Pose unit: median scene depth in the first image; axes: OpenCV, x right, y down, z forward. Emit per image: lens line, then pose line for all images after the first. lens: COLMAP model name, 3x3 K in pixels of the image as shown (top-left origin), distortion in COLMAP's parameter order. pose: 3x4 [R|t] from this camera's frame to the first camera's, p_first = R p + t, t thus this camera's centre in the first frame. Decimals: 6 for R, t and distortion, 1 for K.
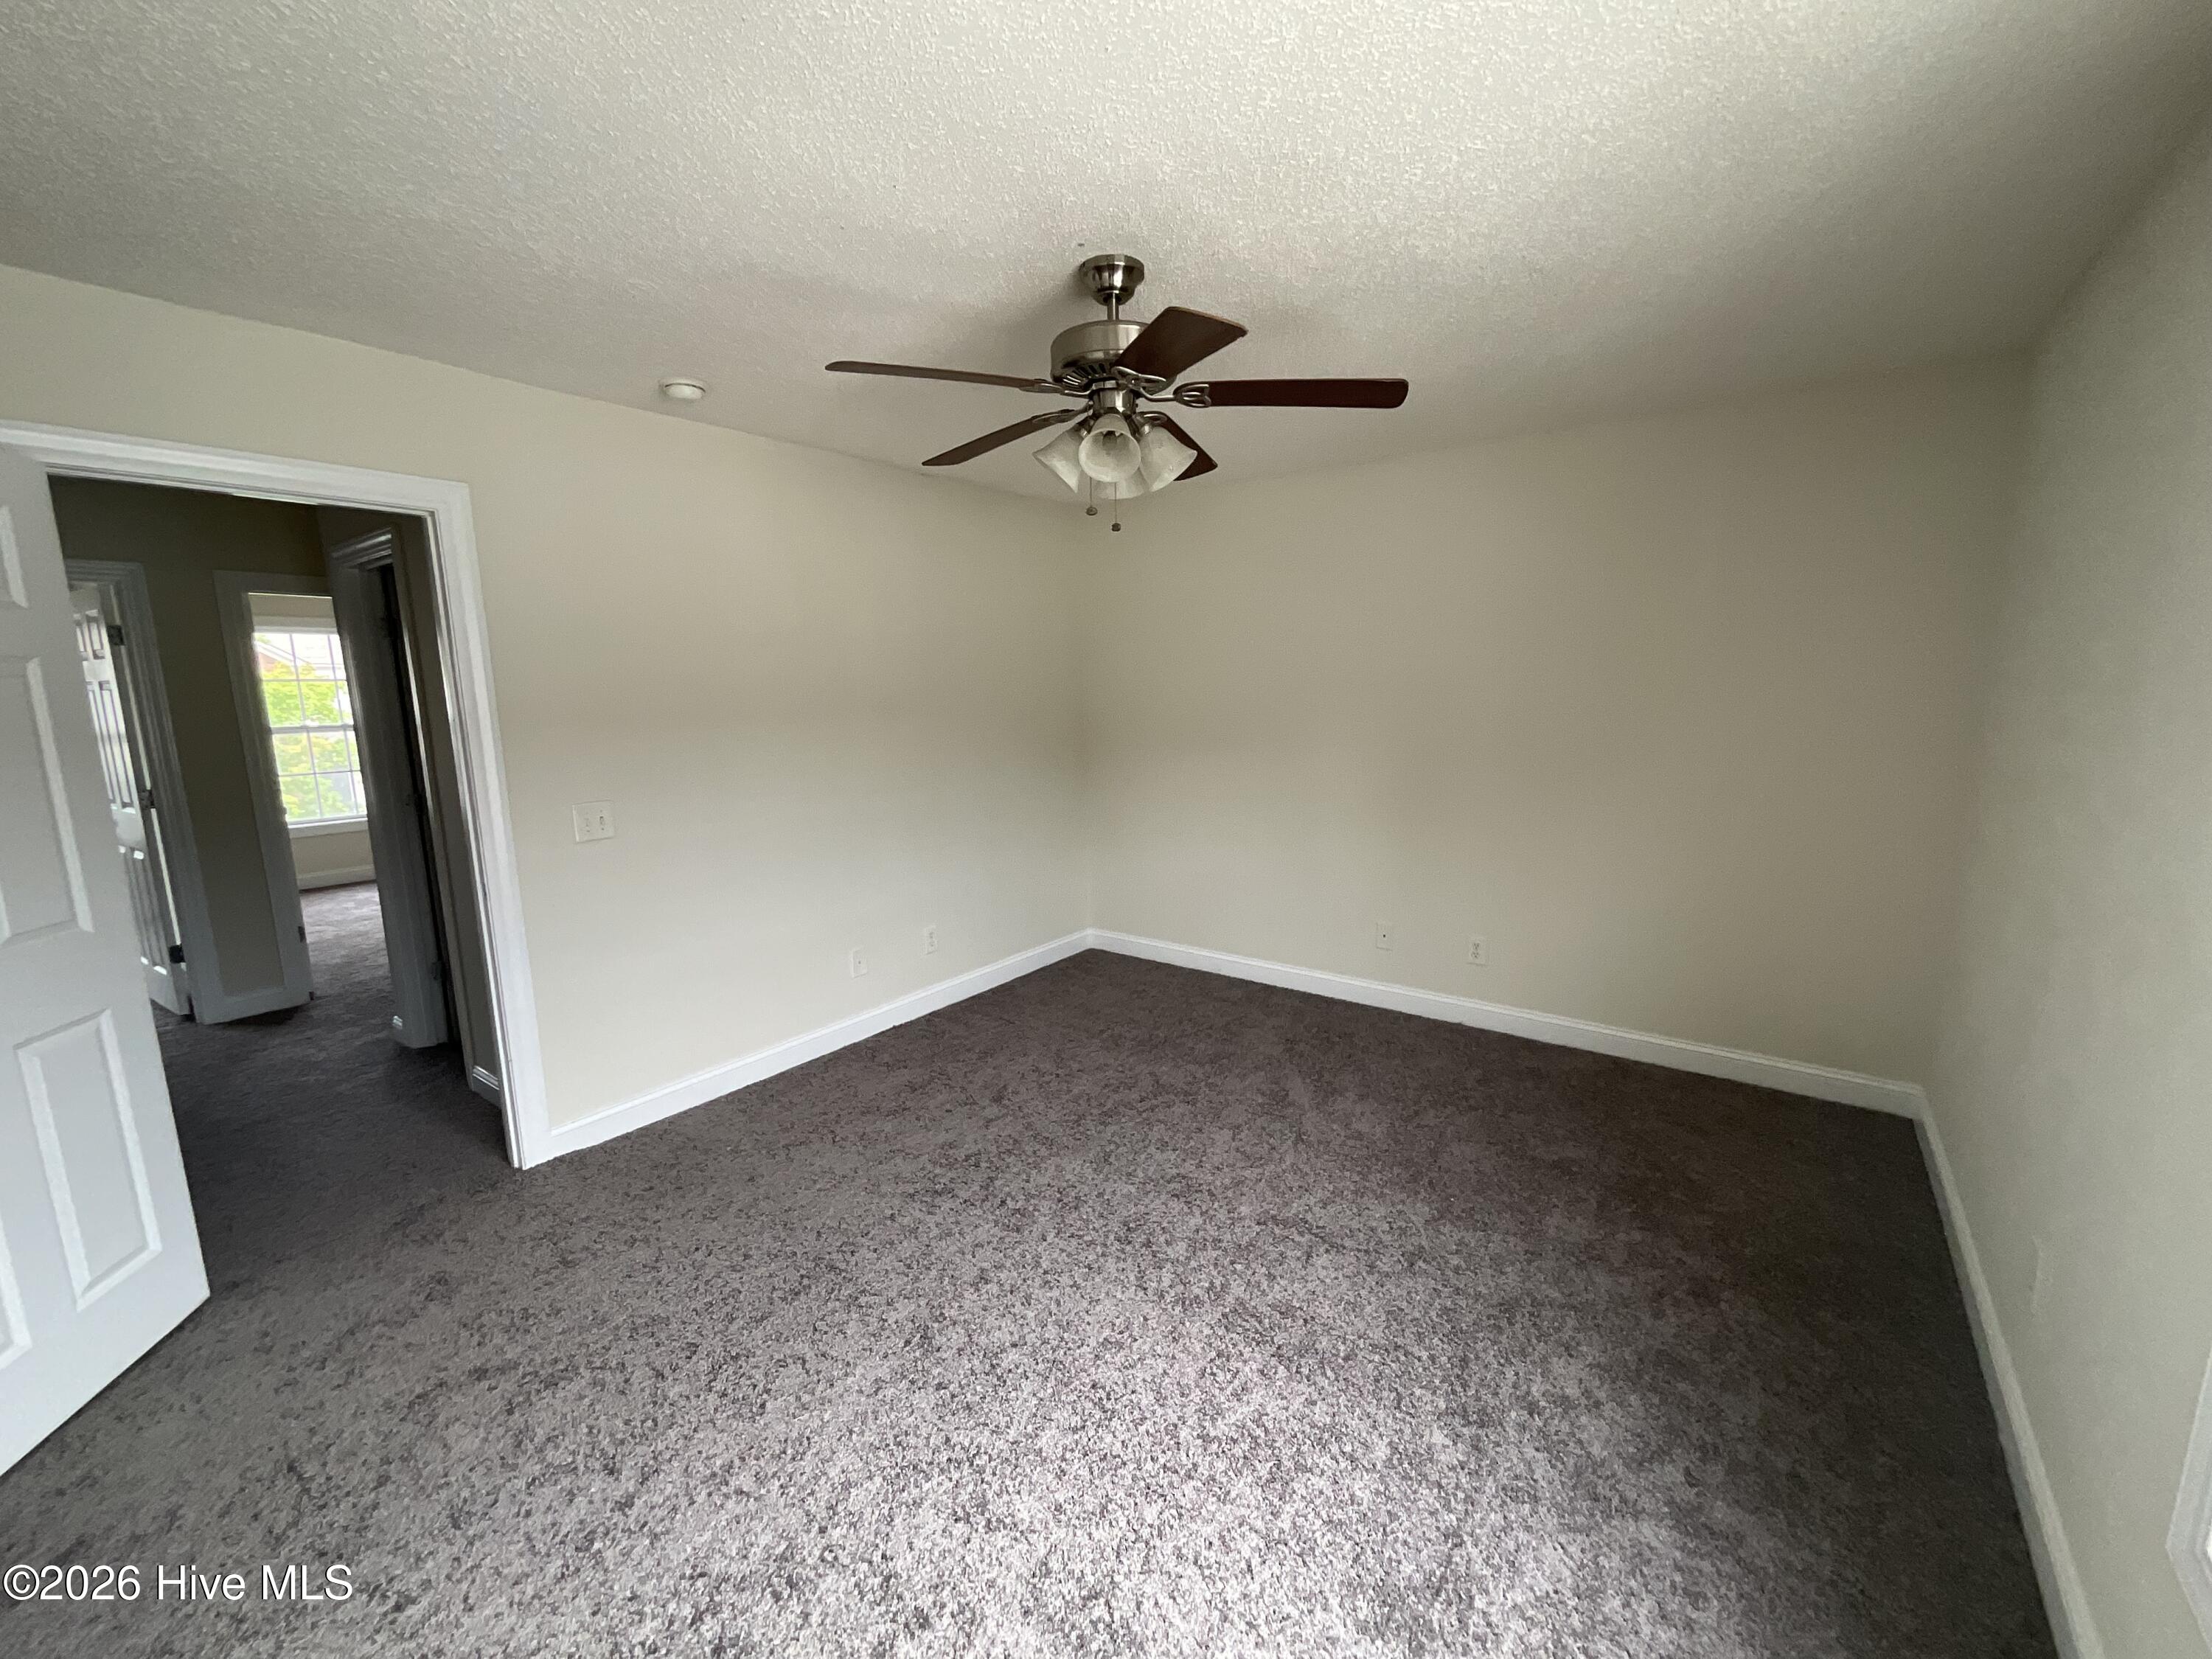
lens RADIAL K [[879.9, 0, 1104.1], [0, 879.9, 823.2], [0, 0, 1]] dist [0.000786, -0.000115]
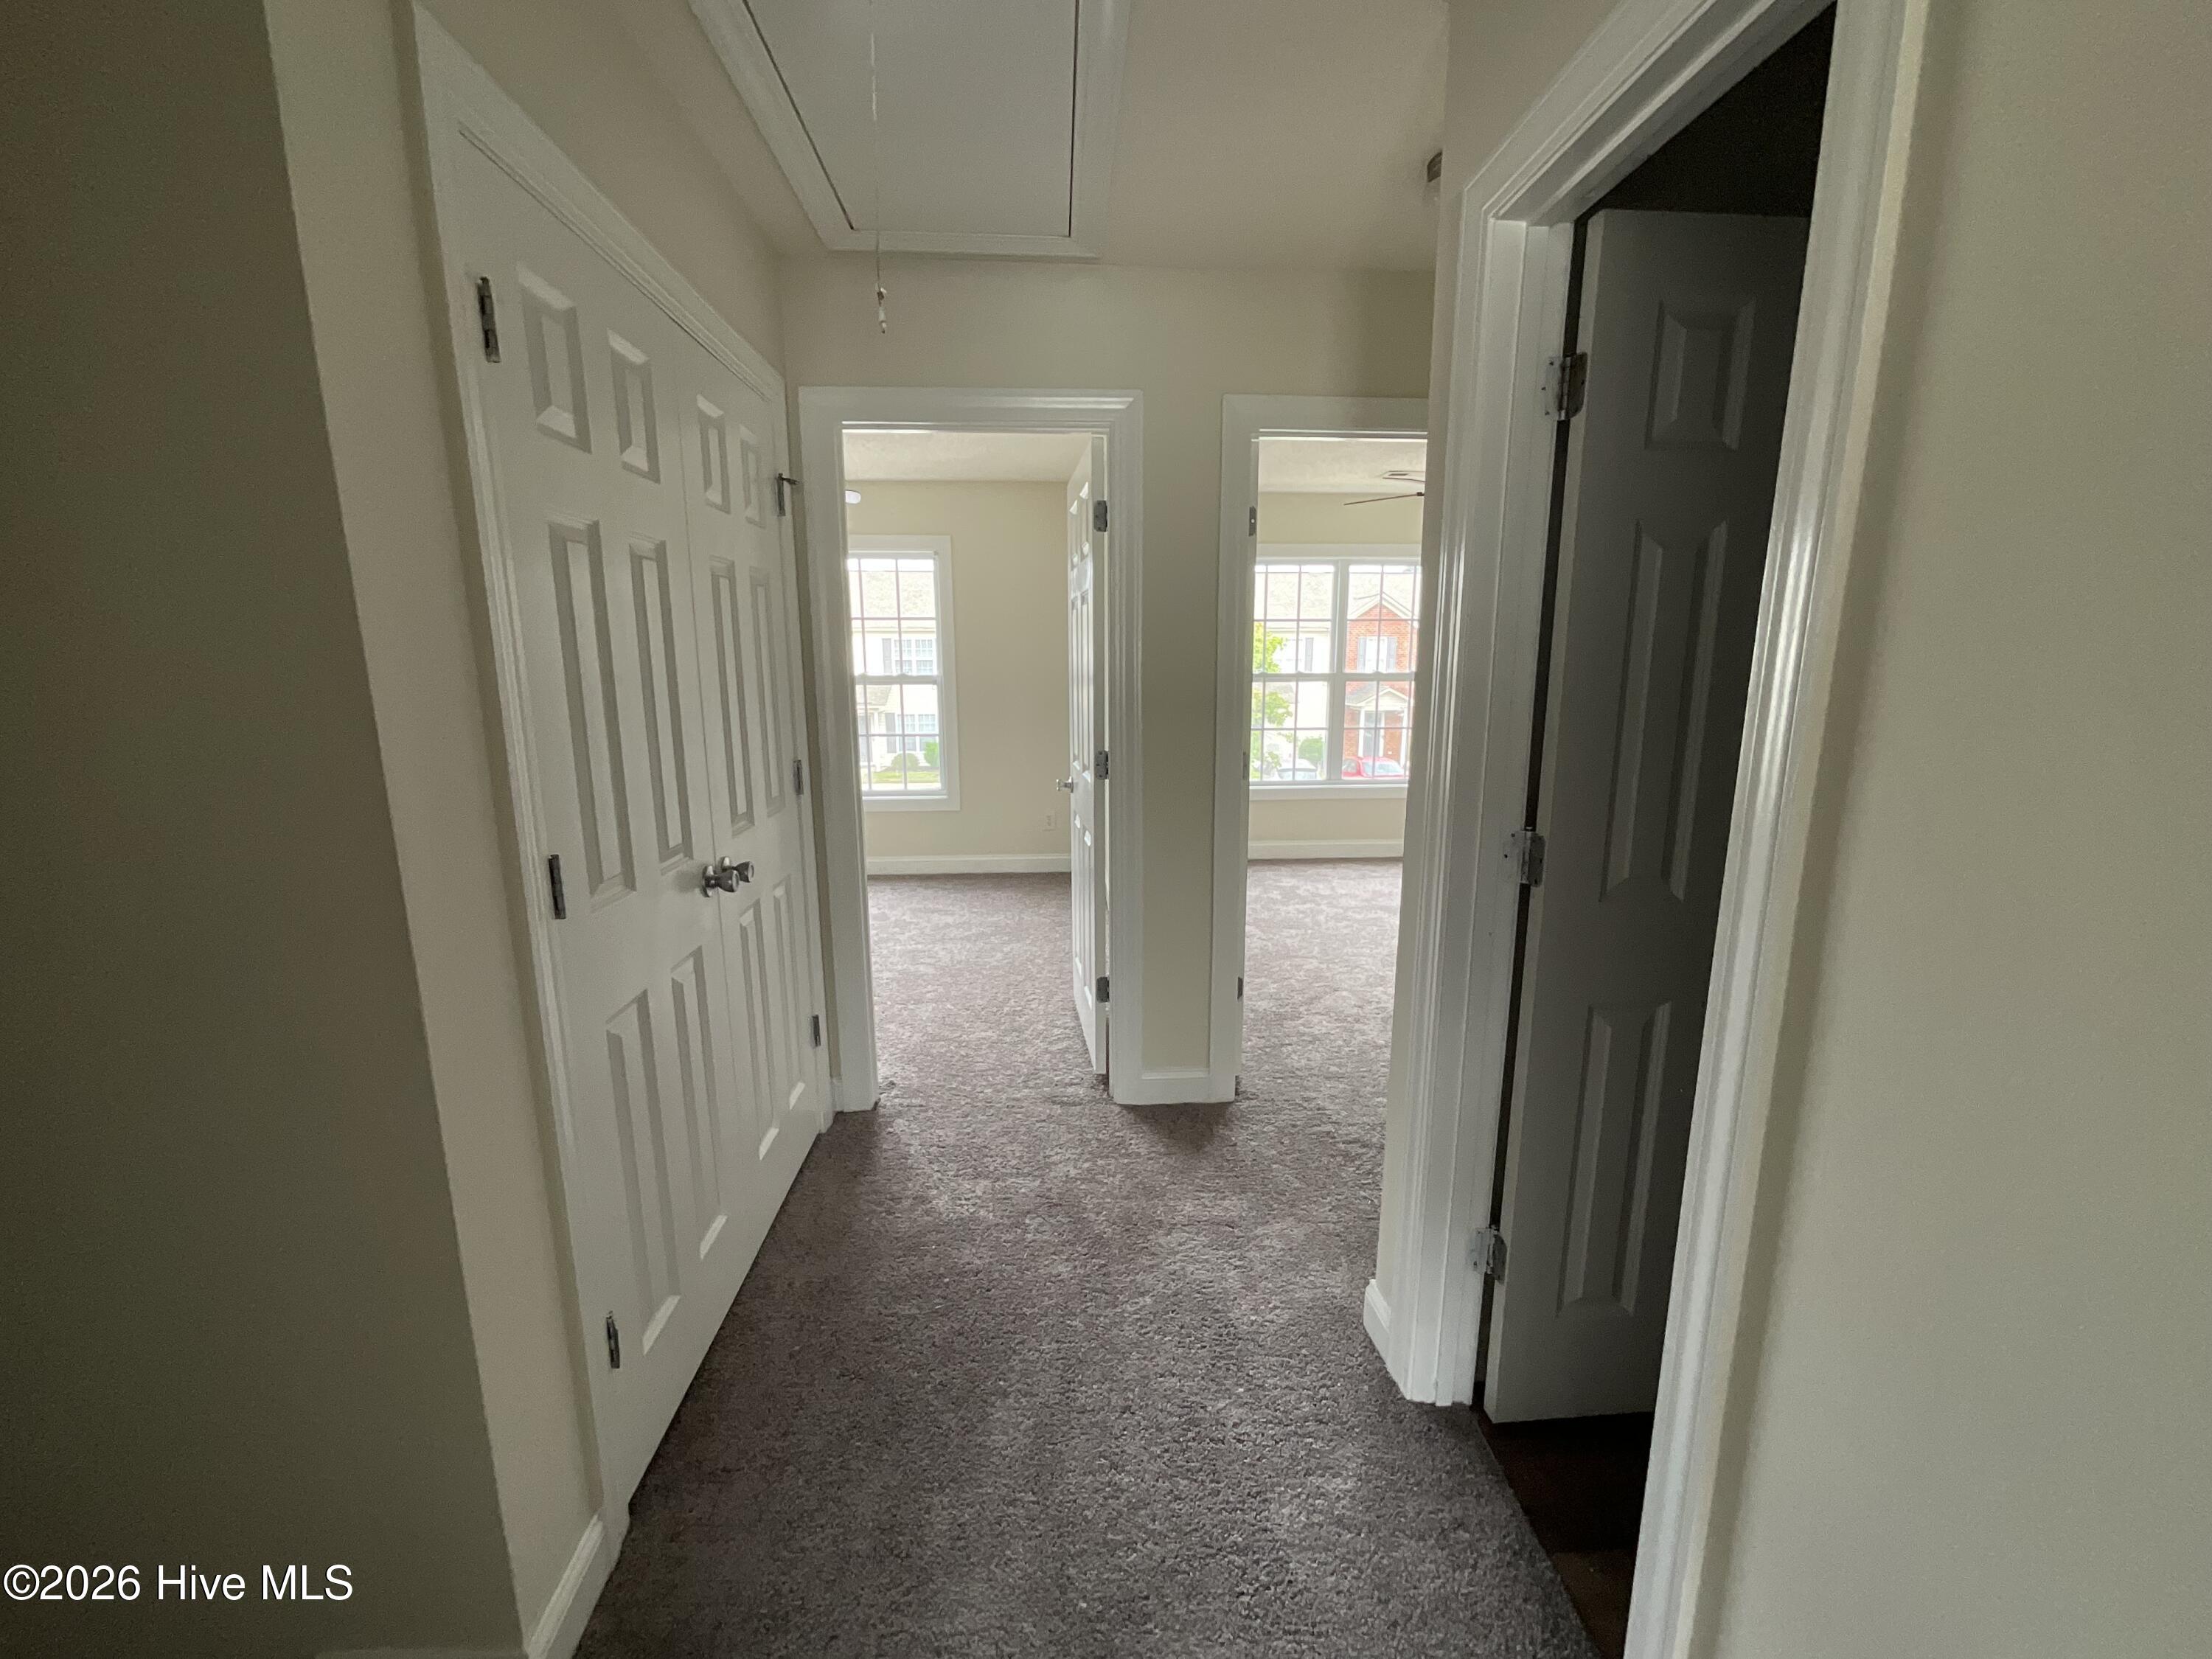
lens RADIAL K [[879.9, 0, 1104.1], [0, 879.9, 823.2], [0, 0, 1]] dist [0.000786, -0.000115]
pose [[0.635376, 0.145285, -0.758412, -0.544106], [-0.123091, 0.988639, 0.086265, -0.040351], [0.762329, 0.038543, 0.646041, 0.545691]]
